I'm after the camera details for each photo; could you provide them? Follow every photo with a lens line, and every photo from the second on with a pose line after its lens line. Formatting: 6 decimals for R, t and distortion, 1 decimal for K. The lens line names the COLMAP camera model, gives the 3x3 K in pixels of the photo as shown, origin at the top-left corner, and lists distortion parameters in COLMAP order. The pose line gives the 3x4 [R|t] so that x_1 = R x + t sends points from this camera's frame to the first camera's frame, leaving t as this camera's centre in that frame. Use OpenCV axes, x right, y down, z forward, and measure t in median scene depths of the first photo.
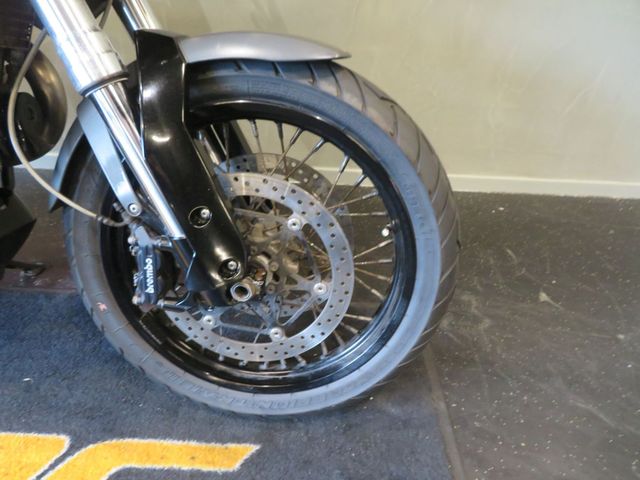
lens RADIAL K [[449.5, 0, 320.0], [0, 449.5, 240.0], [0, 0, 1]] dist [-0.003209, -0.002123]
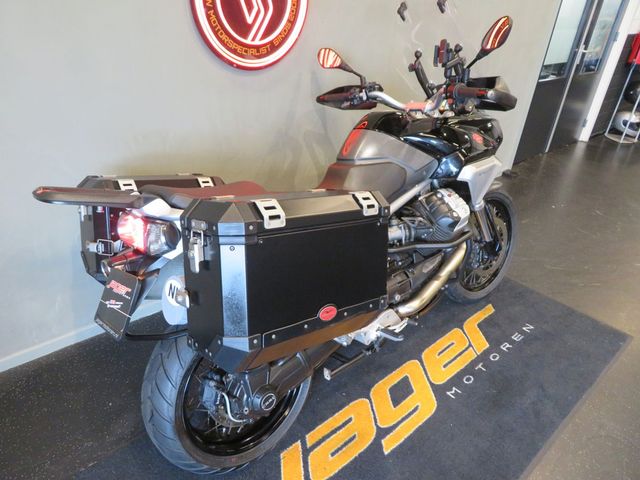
lens RADIAL K [[460.6, 0, 320.0], [0, 460.6, 240.0], [0, 0, 1]] dist [-0.006237, -0.004043]
pose [[0.740328, -0.334909, 0.582881, -3.149622], [0.365125, 0.928349, 0.069653, -0.695220], [-0.564445, 0.161259, 0.809566, -1.123446]]
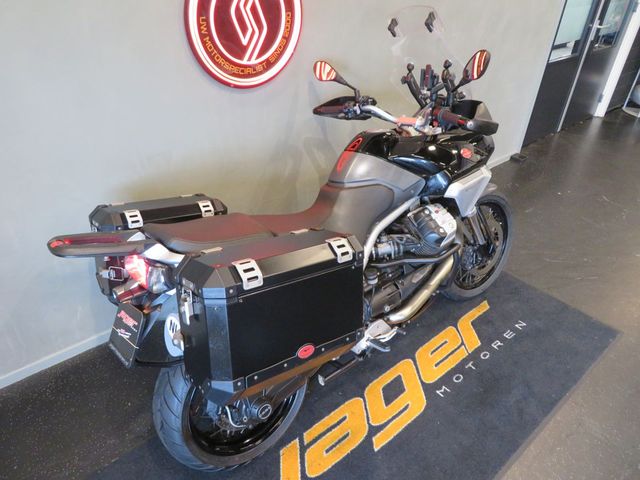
lens RADIAL K [[460.6, 0, 320.0], [0, 460.6, 240.0], [0, 0, 1]] dist [-0.006237, -0.004043]
pose [[0.759112, -0.387161, 0.523312, -3.028323], [0.382991, 0.915676, 0.121879, -0.925944], [-0.526371, 0.107904, 0.843380, -1.393666]]
